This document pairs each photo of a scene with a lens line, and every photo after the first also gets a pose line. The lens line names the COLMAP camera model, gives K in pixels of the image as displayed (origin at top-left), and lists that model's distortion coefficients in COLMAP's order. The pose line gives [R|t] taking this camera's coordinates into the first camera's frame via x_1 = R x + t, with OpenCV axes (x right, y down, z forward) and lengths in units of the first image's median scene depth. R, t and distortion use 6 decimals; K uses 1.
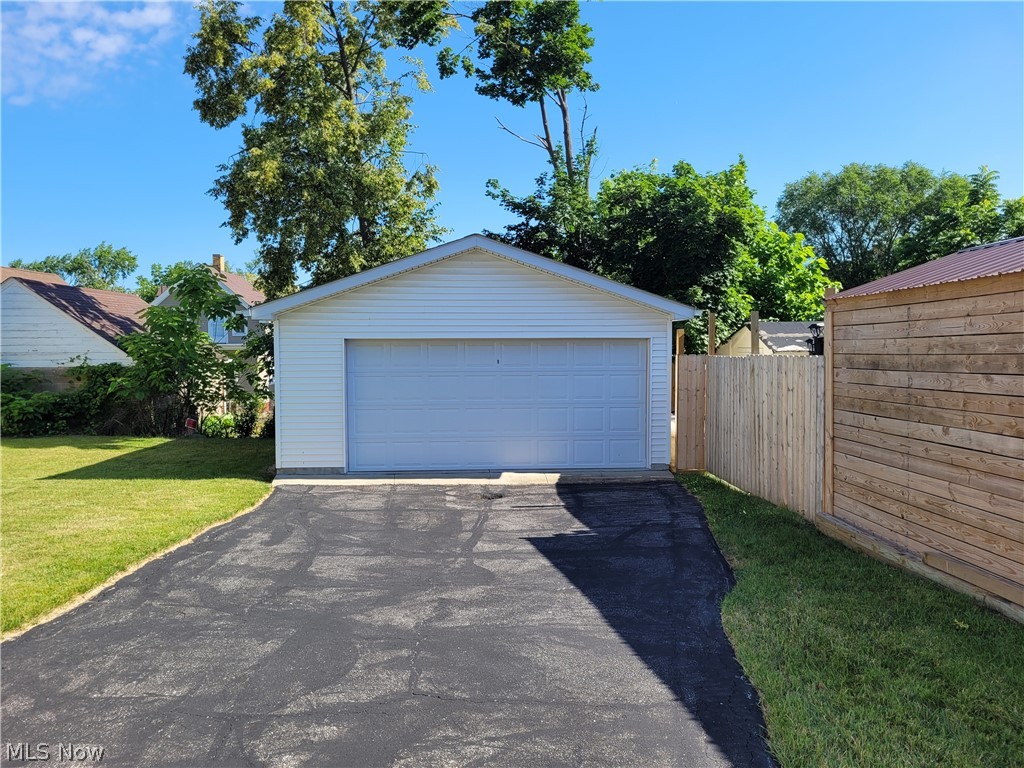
lens RADIAL K [[781.0, 0, 509.5], [0, 781.0, 385.6], [0, 0, 1]] dist [0.055737, 0.000131]
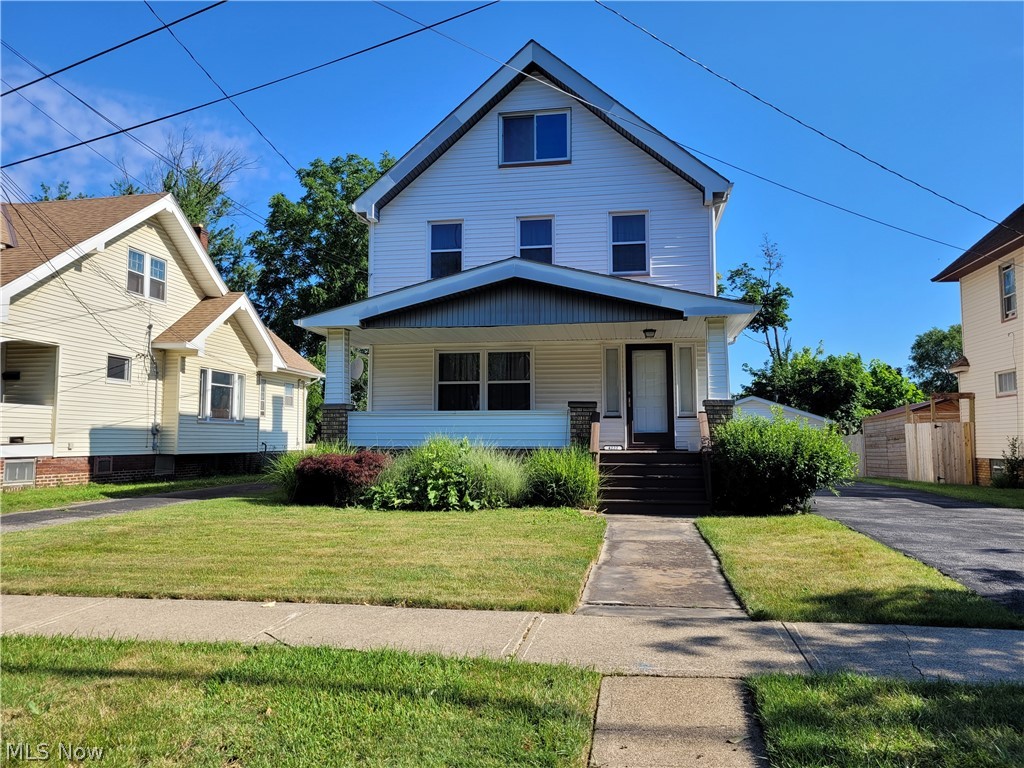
lens RADIAL K [[781.0, 0, 510.5], [0, 781.0, 376.0], [0, 0, 1]] dist [0.055737, 0.000131]
pose [[0.975658, -0.008469, -0.219135, -0.192997], [-0.020731, 0.991217, -0.130611, 0.096717], [0.218316, 0.131974, 0.966913, -1.431098]]
